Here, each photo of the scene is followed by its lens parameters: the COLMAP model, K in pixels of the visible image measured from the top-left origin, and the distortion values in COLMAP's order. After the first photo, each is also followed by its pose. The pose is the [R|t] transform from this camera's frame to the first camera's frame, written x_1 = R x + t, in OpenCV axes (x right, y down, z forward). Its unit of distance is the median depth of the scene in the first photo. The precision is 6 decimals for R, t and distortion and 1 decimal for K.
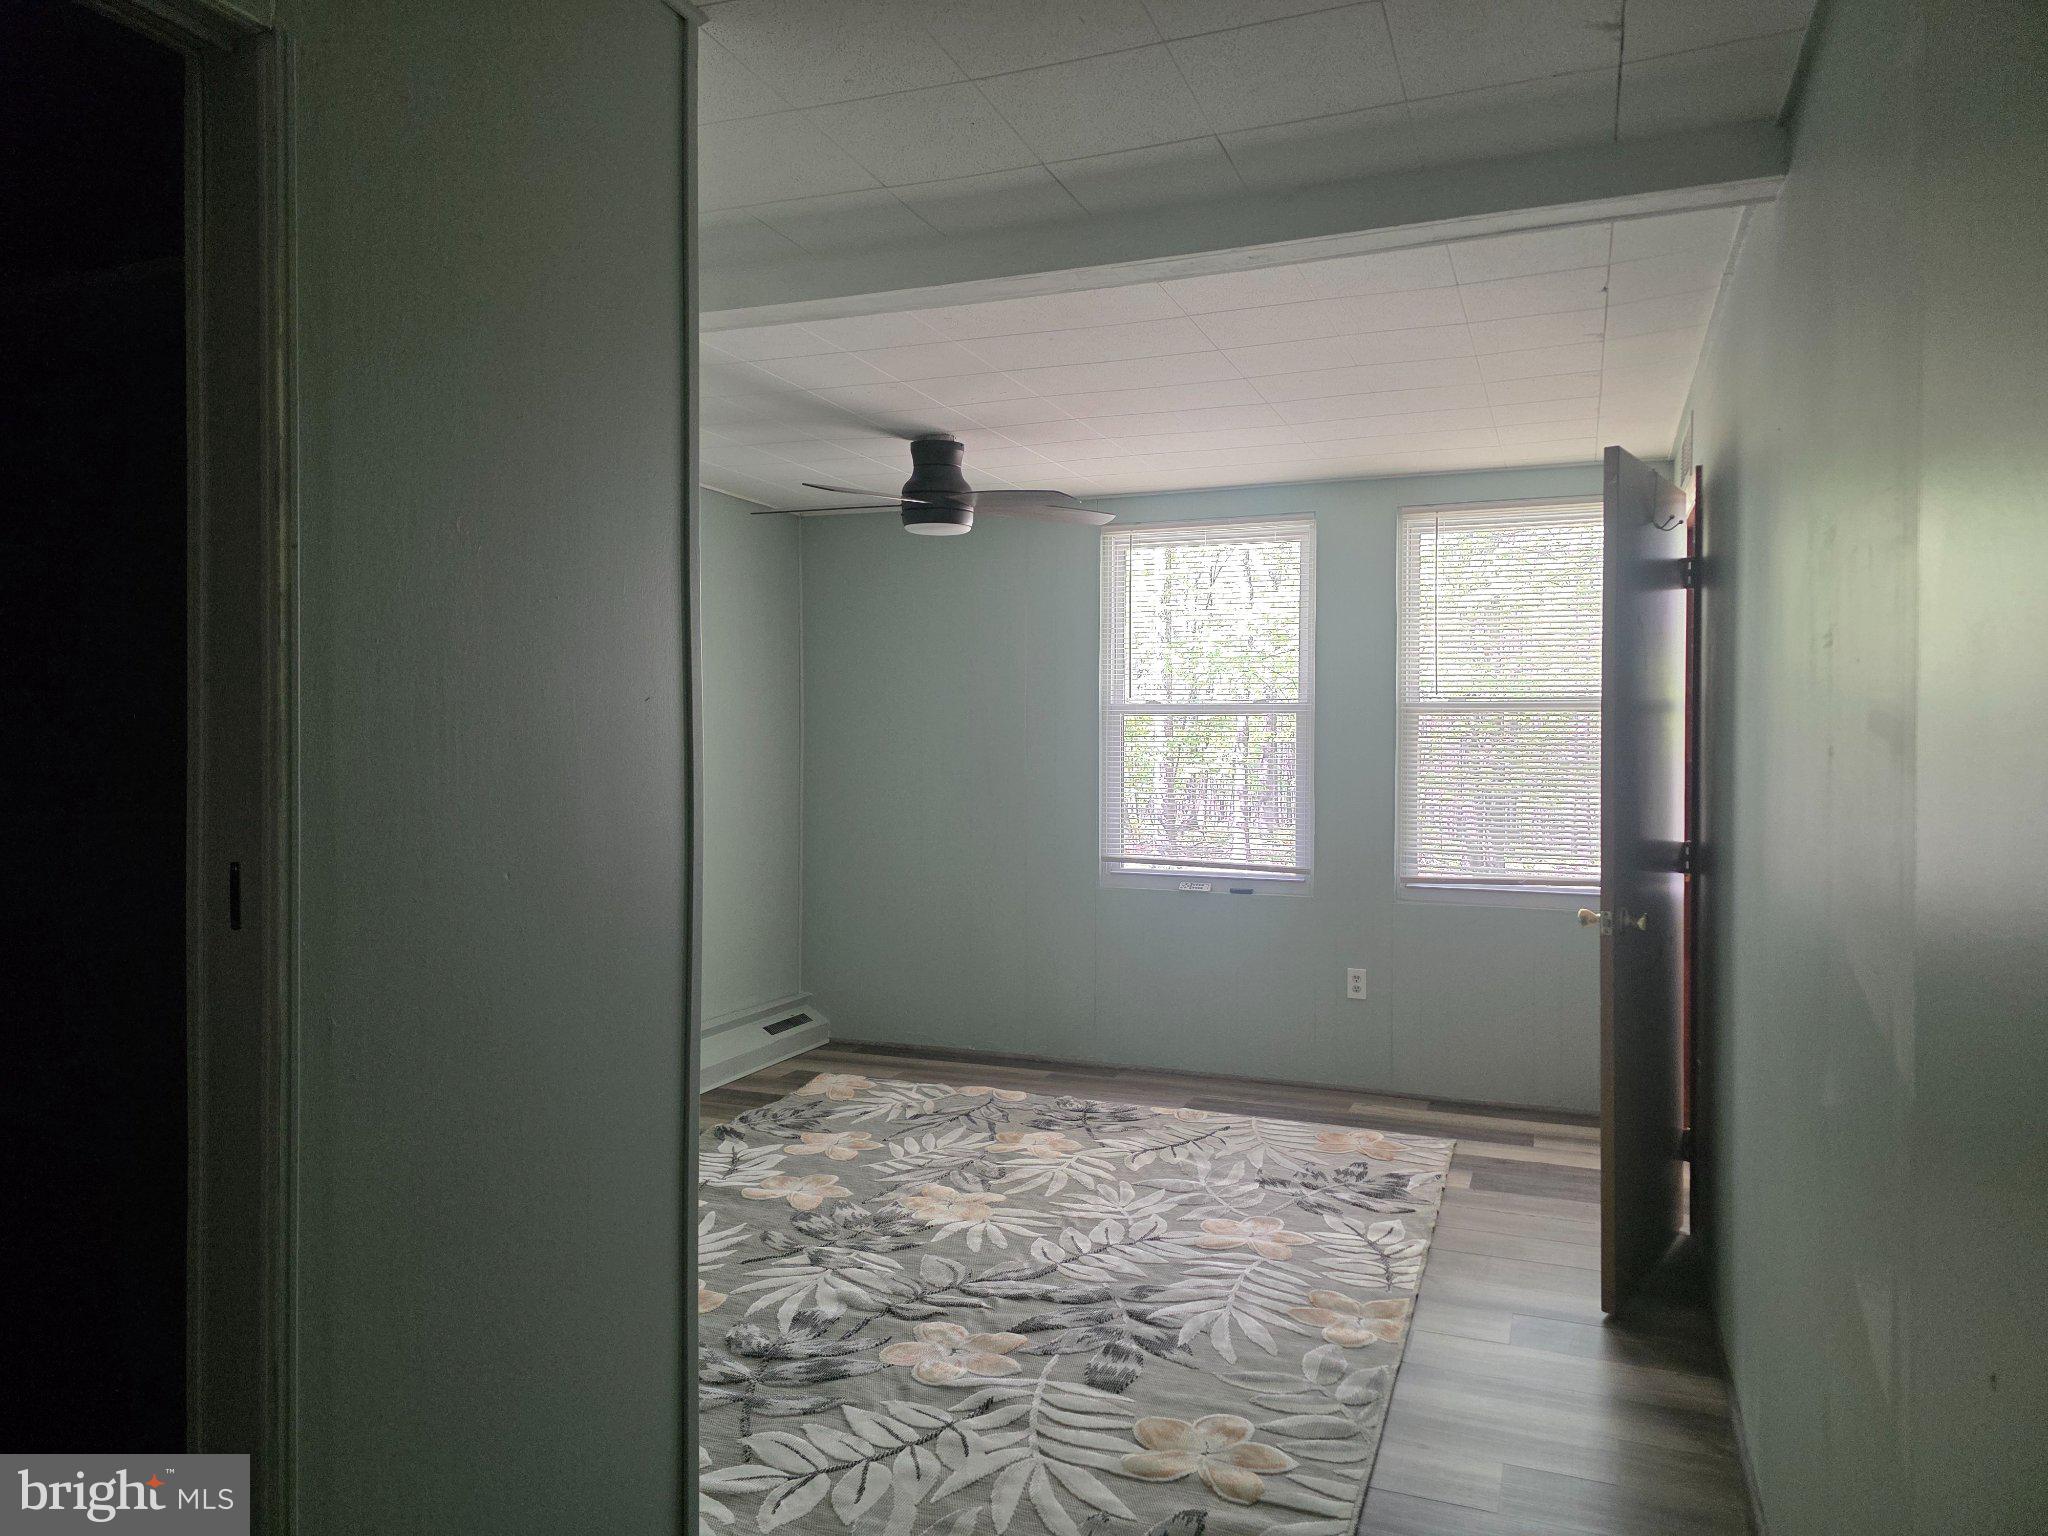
lens RADIAL K [[1403.4, 0, 1020.0], [0, 1403.4, 774.8], [0, 0, 1]] dist [0.046512, -0.029106]
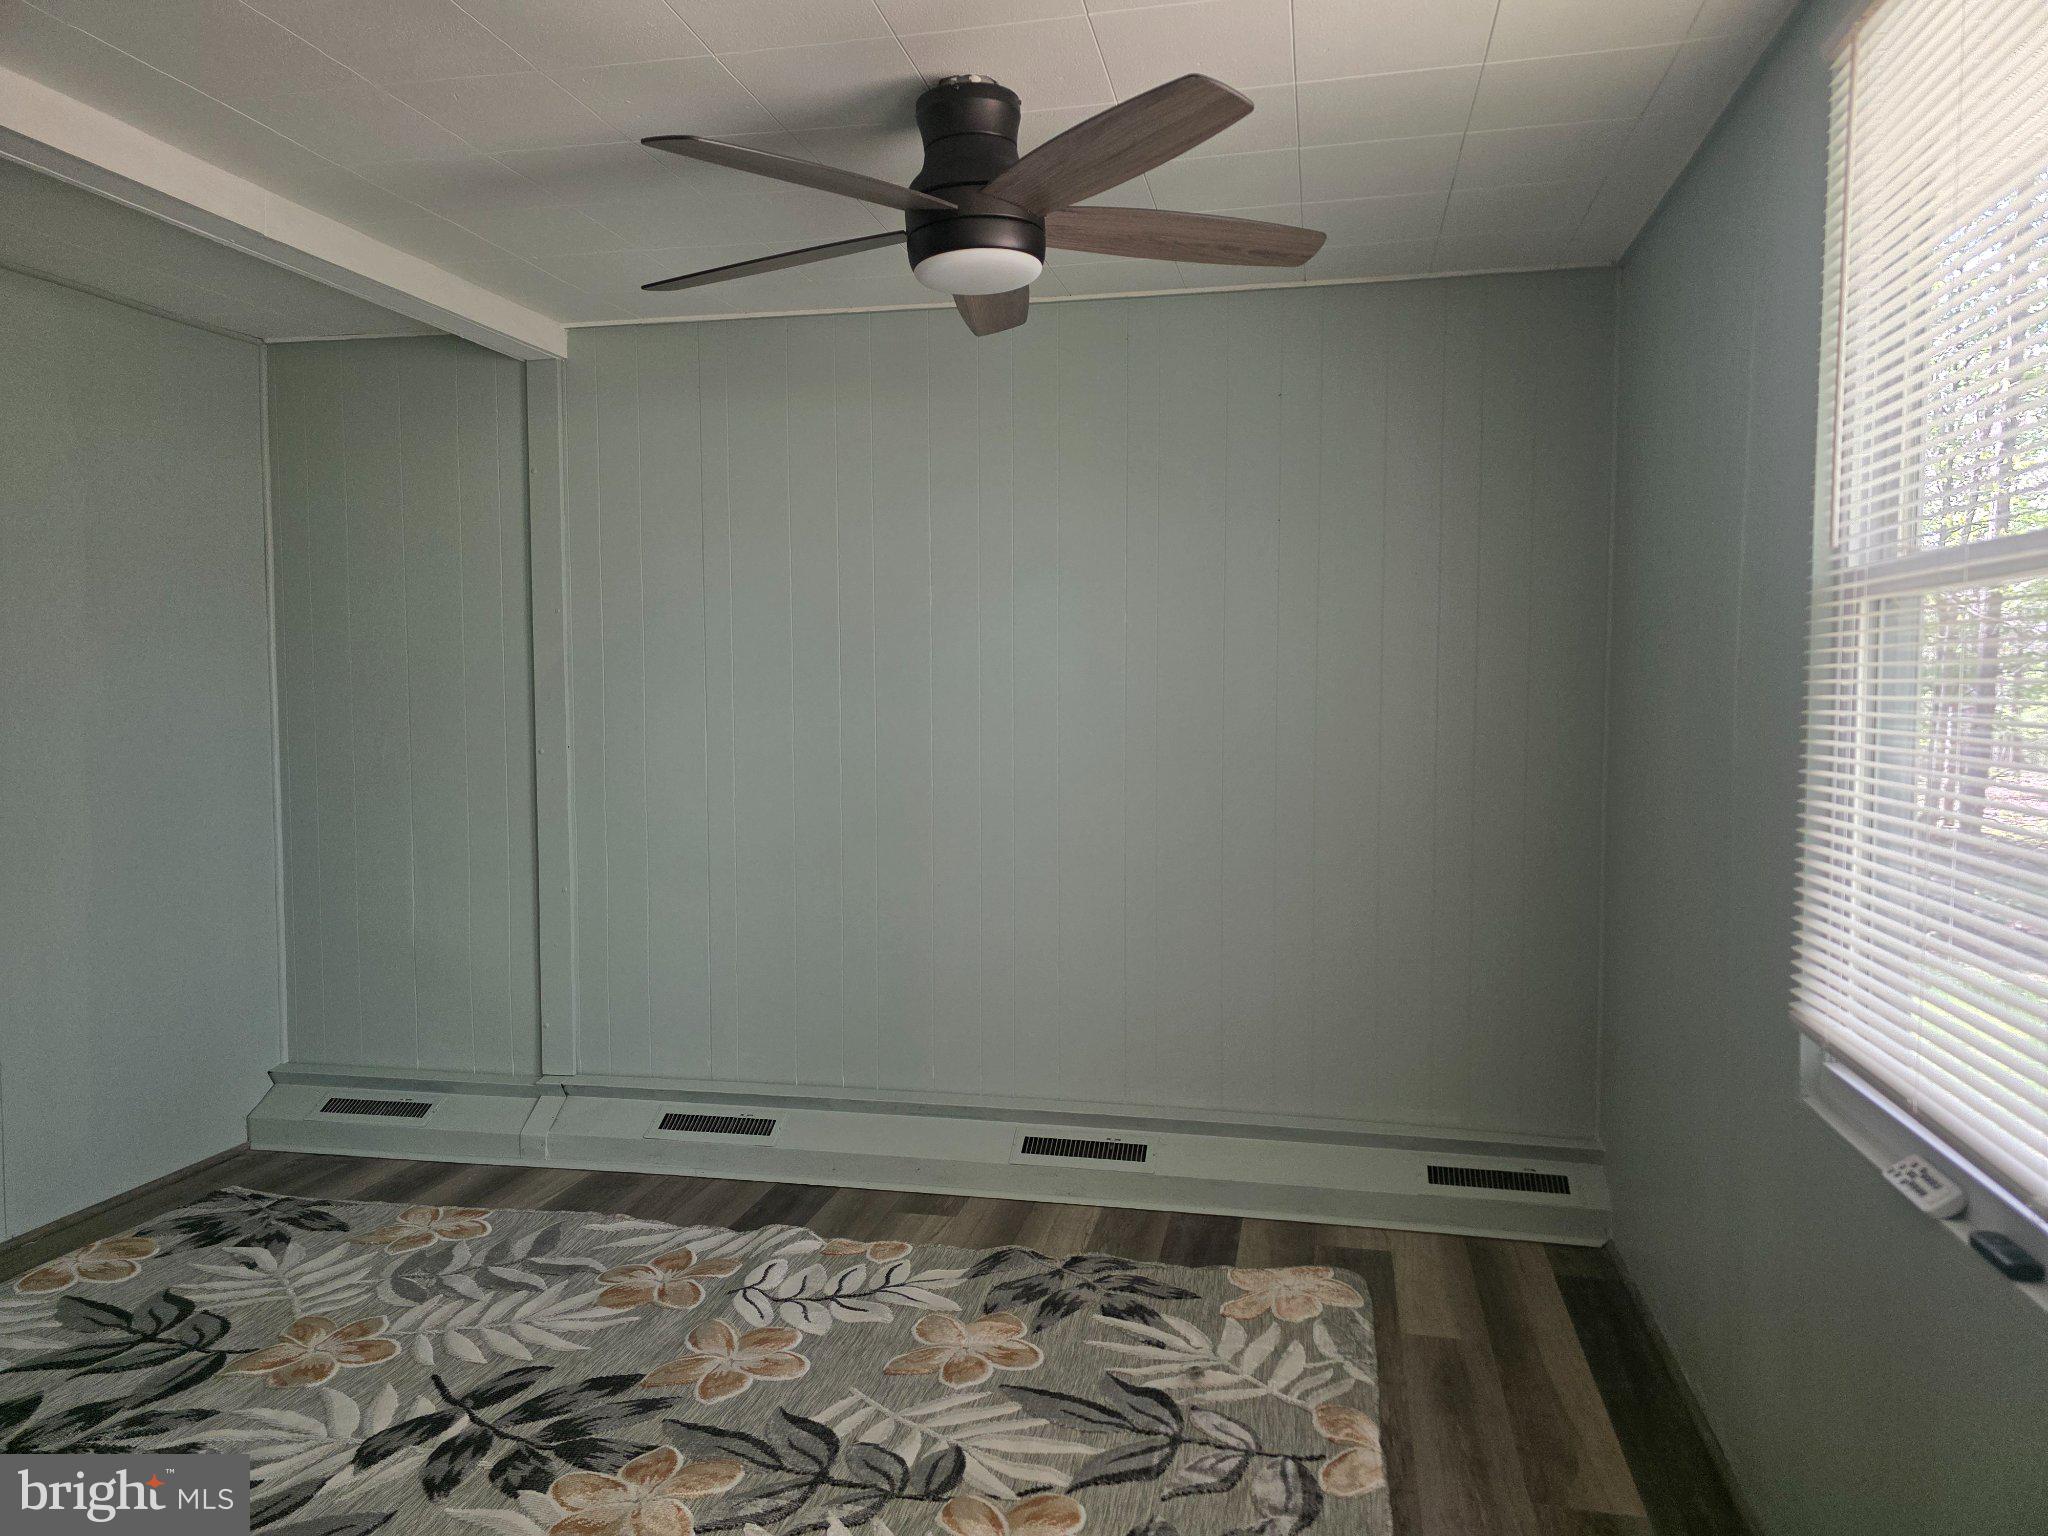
lens RADIAL K [[1403.4, 0, 1028.9], [0, 1403.4, 766.8], [0, 0, 1]] dist [0.046512, -0.029106]
pose [[0.164301, 0.056134, -0.984812, 0.472532], [-0.020087, 0.998363, 0.053555, -0.019980], [0.986206, 0.010983, 0.165159, 0.958952]]
